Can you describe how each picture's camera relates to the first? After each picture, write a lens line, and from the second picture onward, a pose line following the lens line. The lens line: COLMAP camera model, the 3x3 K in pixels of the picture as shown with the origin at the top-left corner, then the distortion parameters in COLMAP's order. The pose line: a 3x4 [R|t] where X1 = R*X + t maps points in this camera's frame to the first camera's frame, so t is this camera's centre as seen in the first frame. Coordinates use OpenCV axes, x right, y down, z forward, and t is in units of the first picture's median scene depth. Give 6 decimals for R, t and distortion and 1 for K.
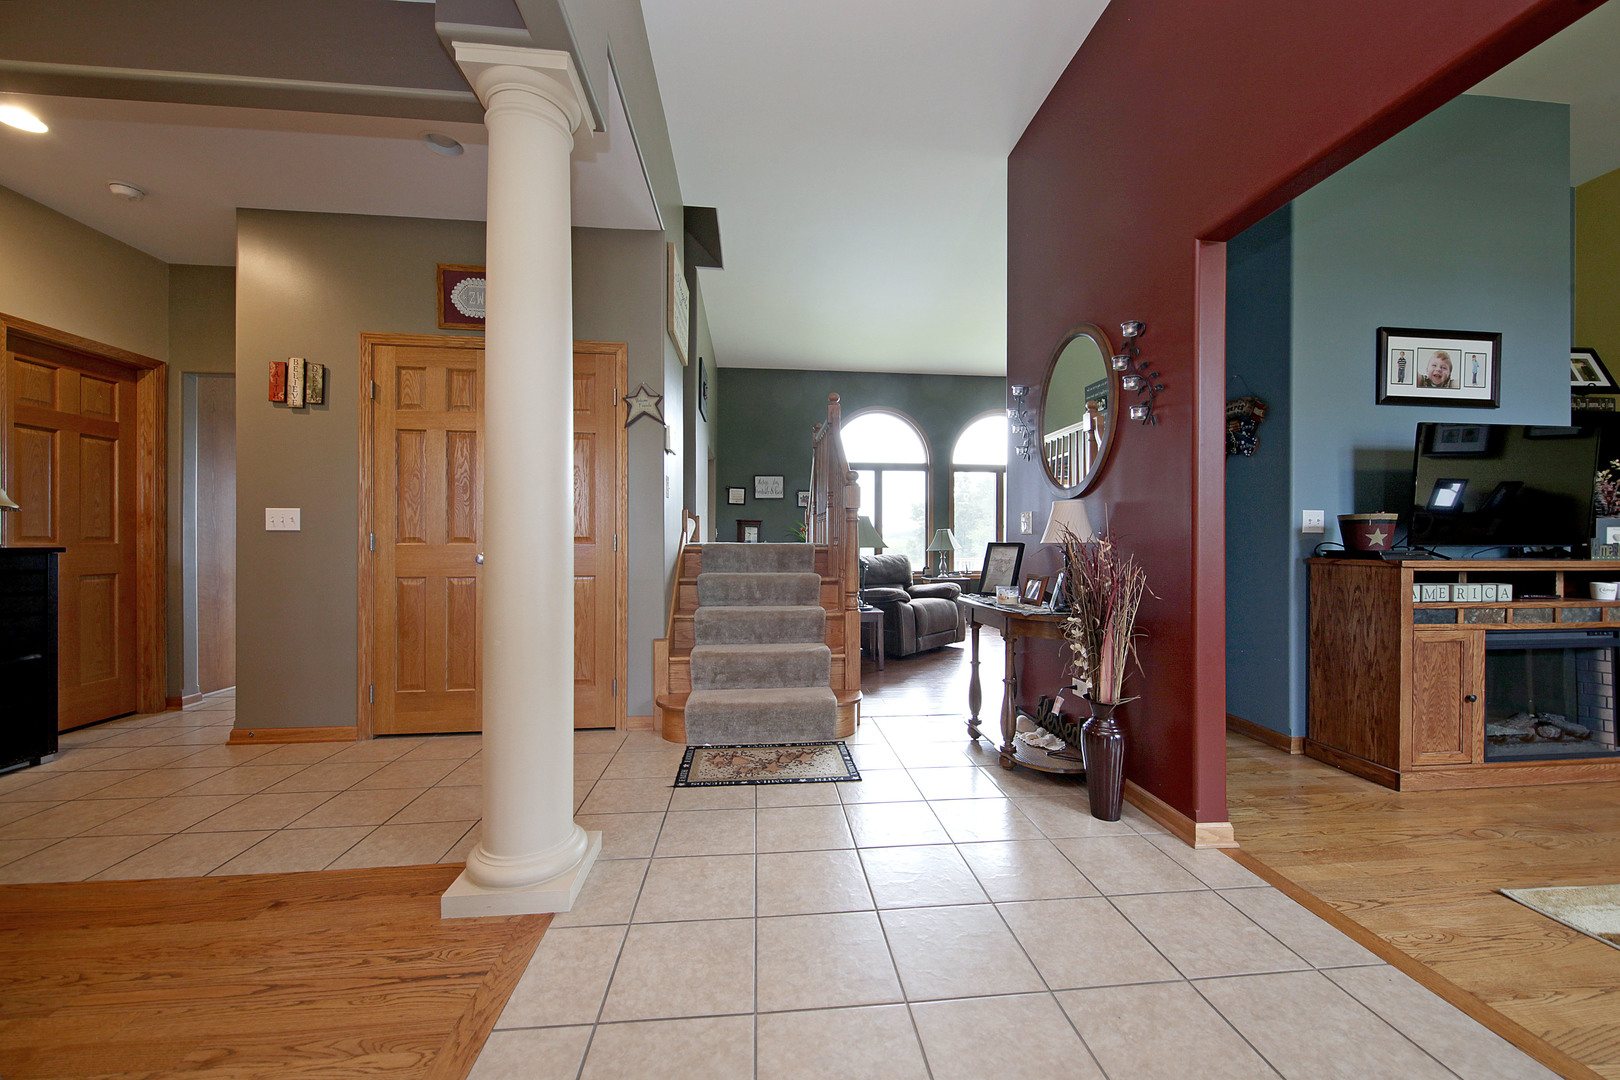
lens RADIAL K [[651.9, 0, 814.9], [0, 651.9, 540.0], [0, 0, 1]] dist [0.000000, -0.002626]
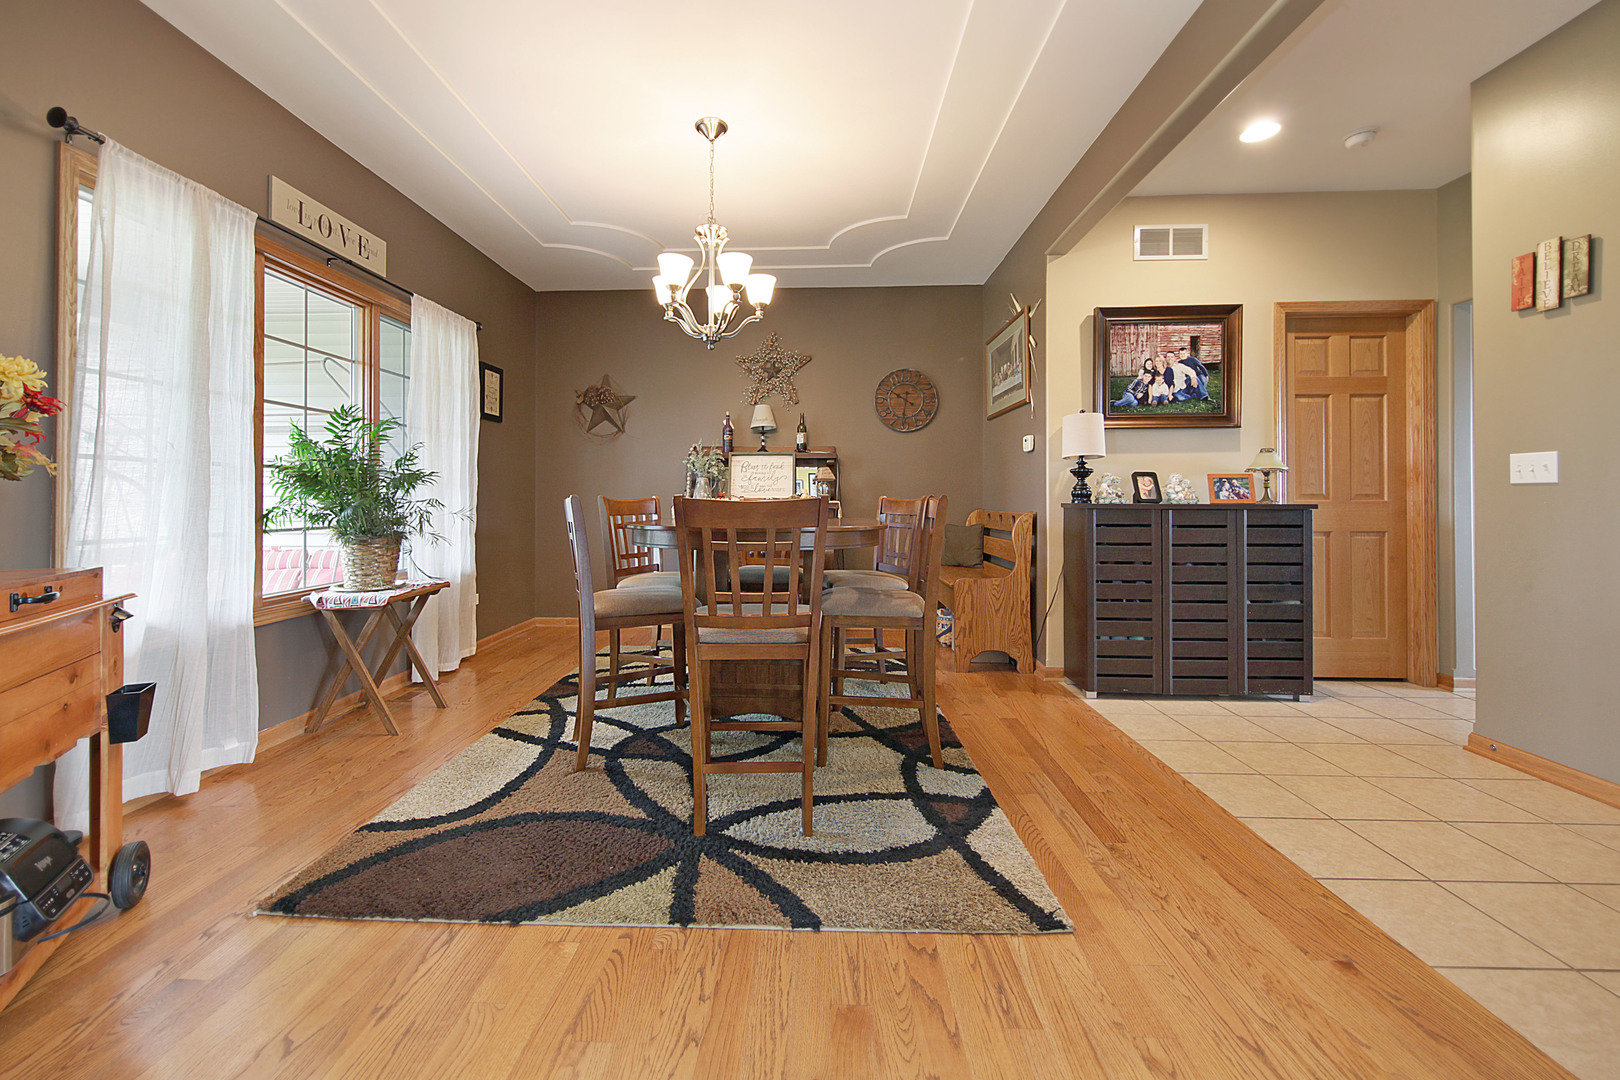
lens RADIAL K [[651.9, 0, 792.1], [0, 651.9, 496.3], [0, 0, 1]] dist [0.000000, -0.002626]
pose [[-0.156196, -0.005177, -0.987713, 0.028272], [0.003034, 0.999979, -0.005721, 0.001406], [0.987721, -0.003890, -0.156177, 0.284841]]
